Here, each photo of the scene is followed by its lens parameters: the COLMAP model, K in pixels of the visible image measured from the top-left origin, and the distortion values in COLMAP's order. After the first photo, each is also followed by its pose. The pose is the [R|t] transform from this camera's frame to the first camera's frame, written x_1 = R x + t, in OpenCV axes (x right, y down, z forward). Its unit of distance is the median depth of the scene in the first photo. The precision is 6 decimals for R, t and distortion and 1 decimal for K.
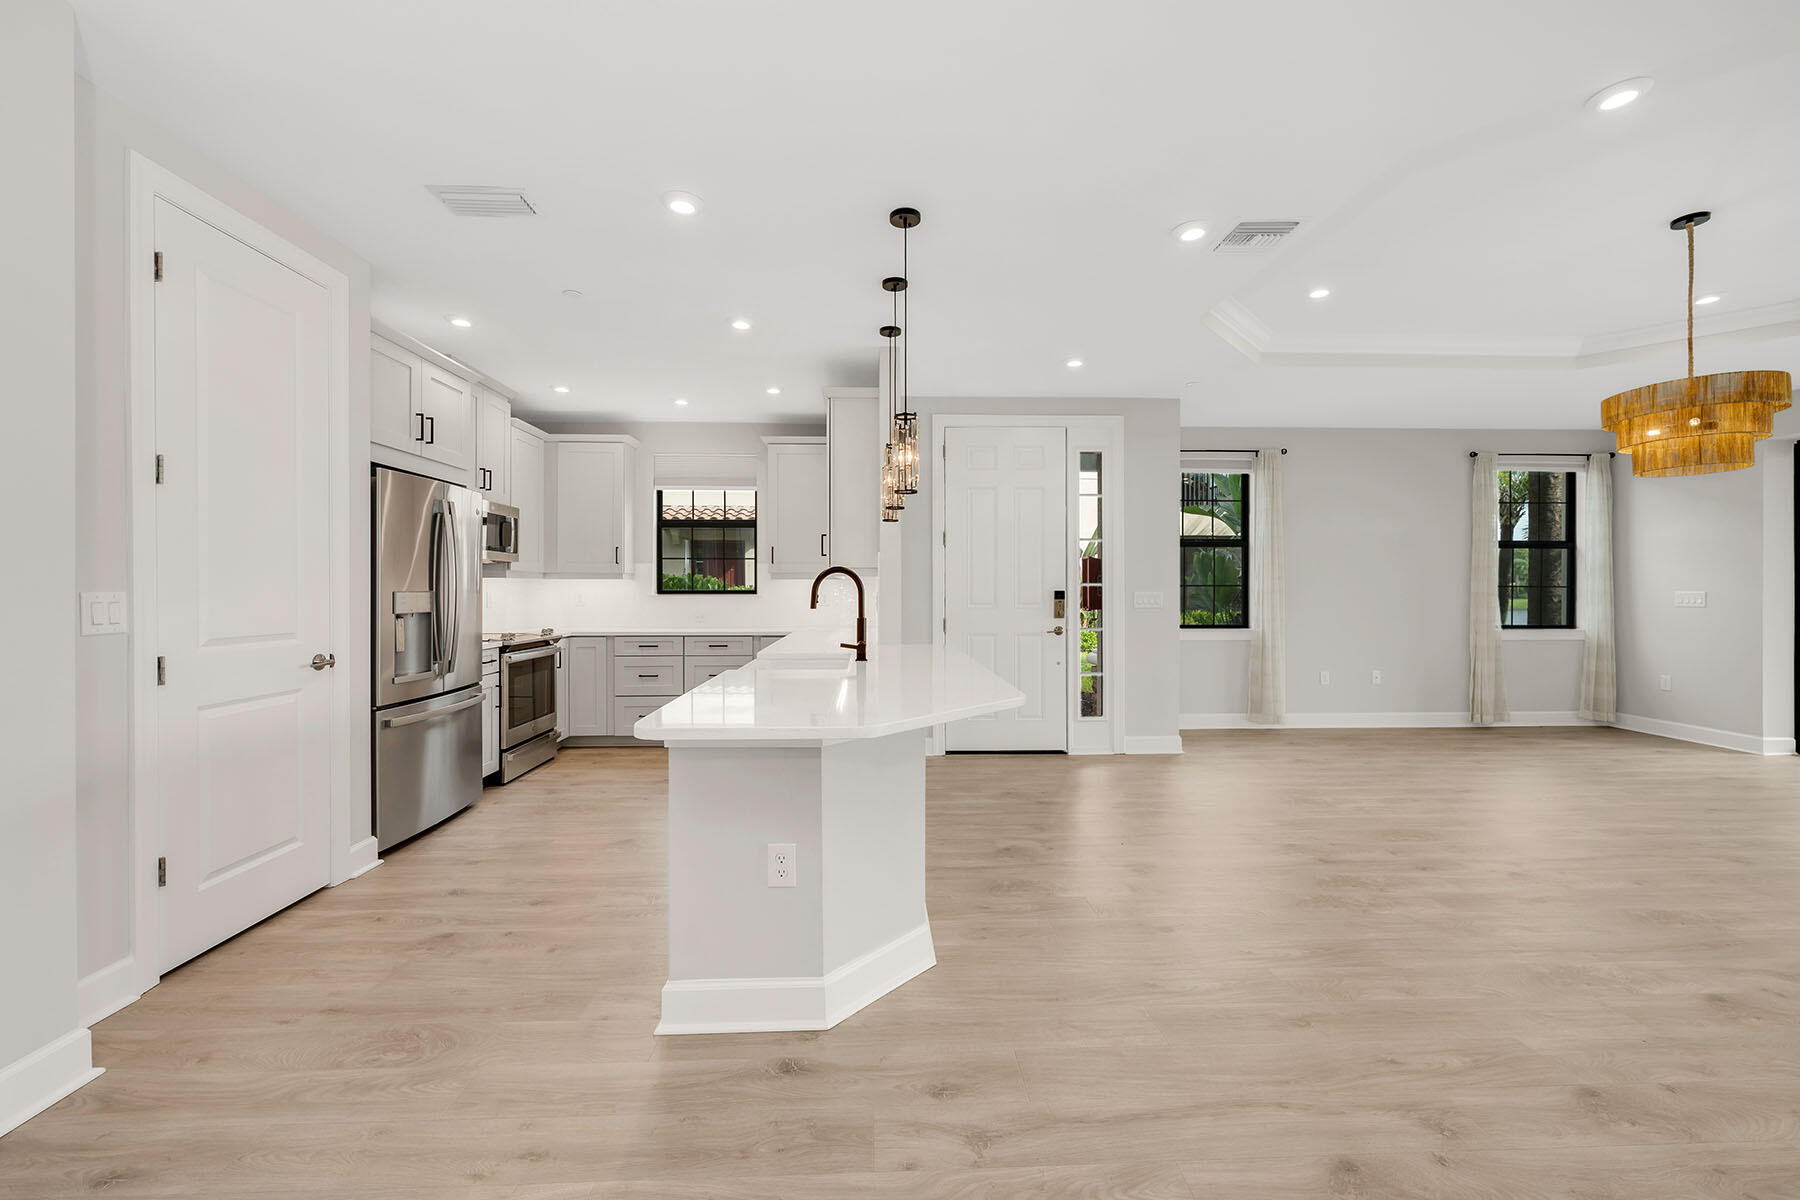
lens RADIAL K [[717.0, 0, 900.6], [0, 717.0, 591.0], [0, 0, 1]] dist [0.000727, -0.000443]
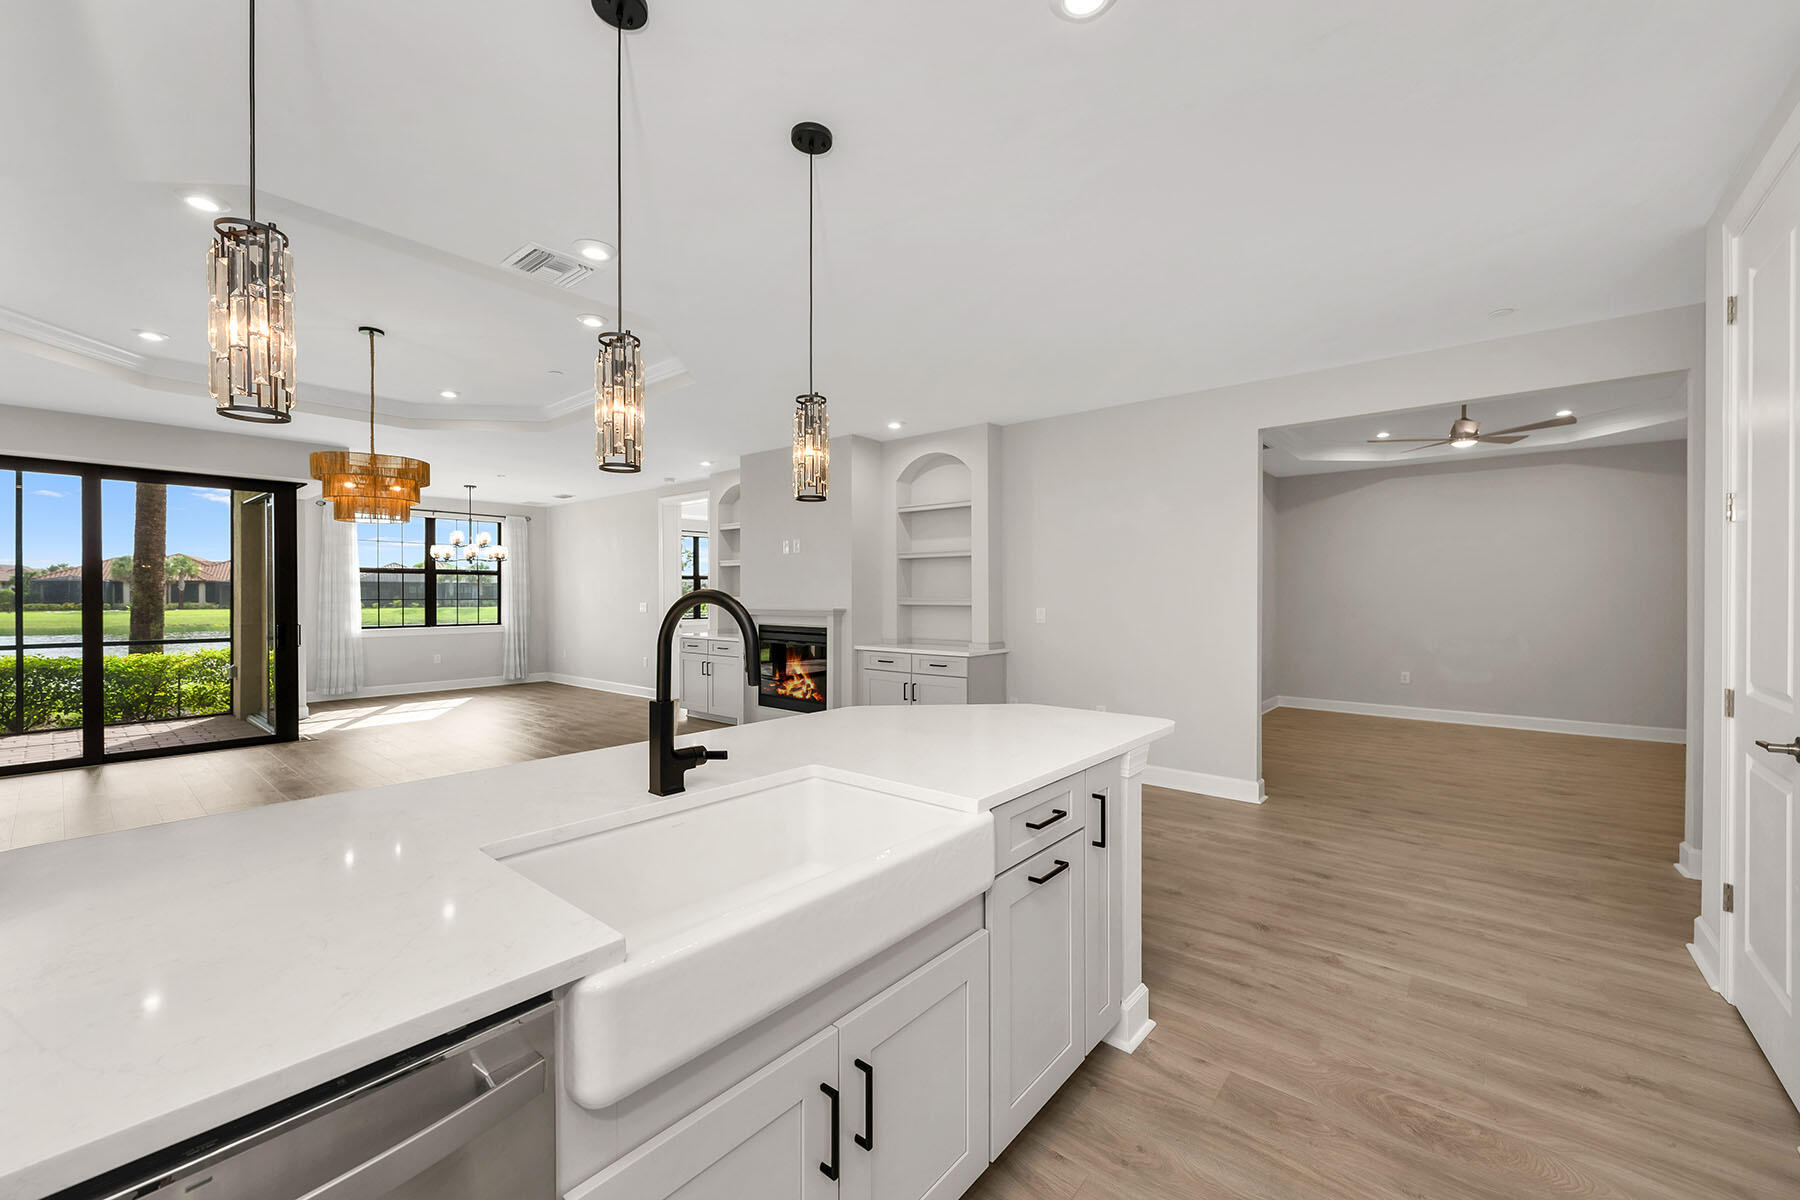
lens RADIAL K [[720.8, 0, 894.7], [0, 720.8, 590.6], [0, 0, 1]] dist [-0.001721, 0.001117]
pose [[-0.731557, 0.005135, 0.681761, -0.357349], [0.002387, 0.999985, -0.004970, -0.021238], [-0.681777, -0.002008, -0.731558, 0.919135]]
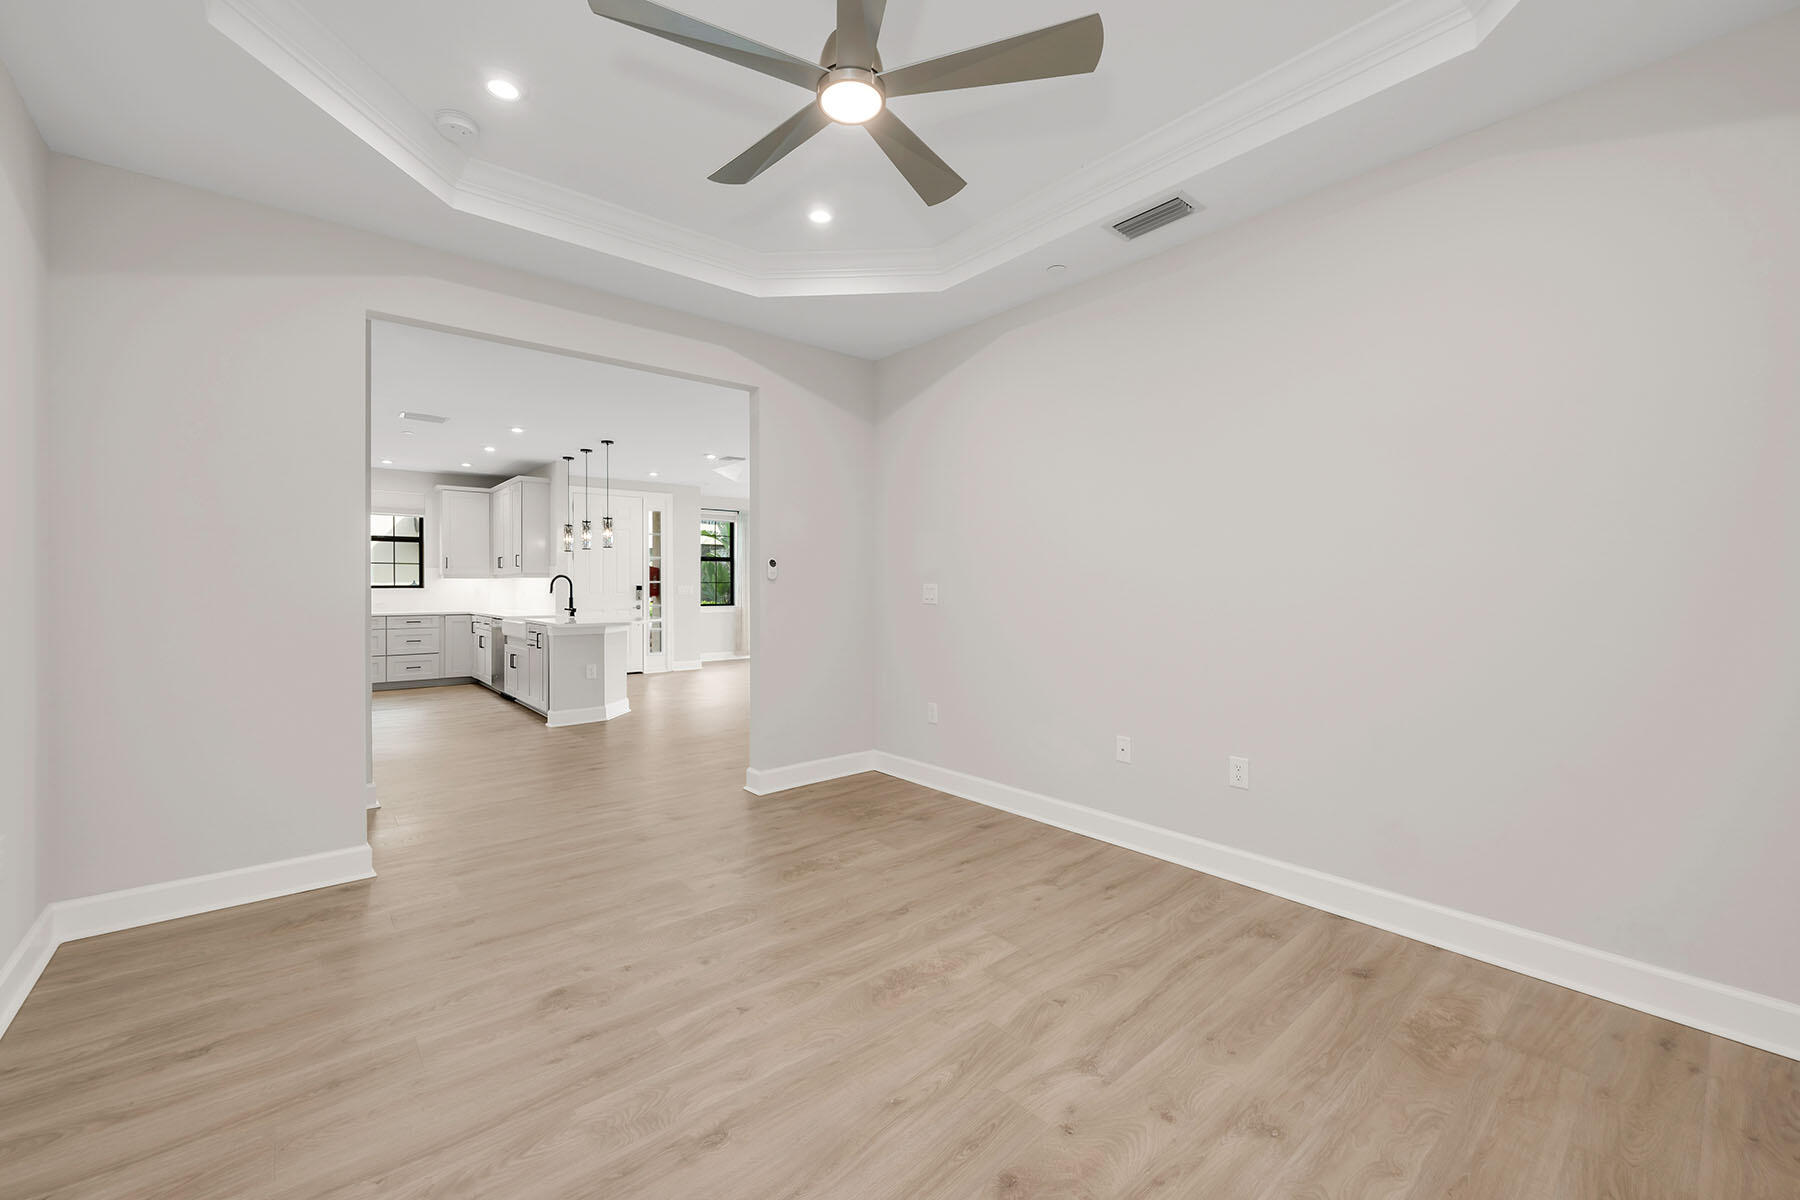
lens RADIAL K [[717.0, 0, 889.9], [0, 717.0, 587.5], [0, 0, 1]] dist [0.000727, -0.000443]
pose [[0.792928, -0.003792, 0.609304, -0.470260], [0.002965, 0.999993, 0.002365, 0.002579], [-0.609308, -0.000069, 0.792933, -1.036305]]
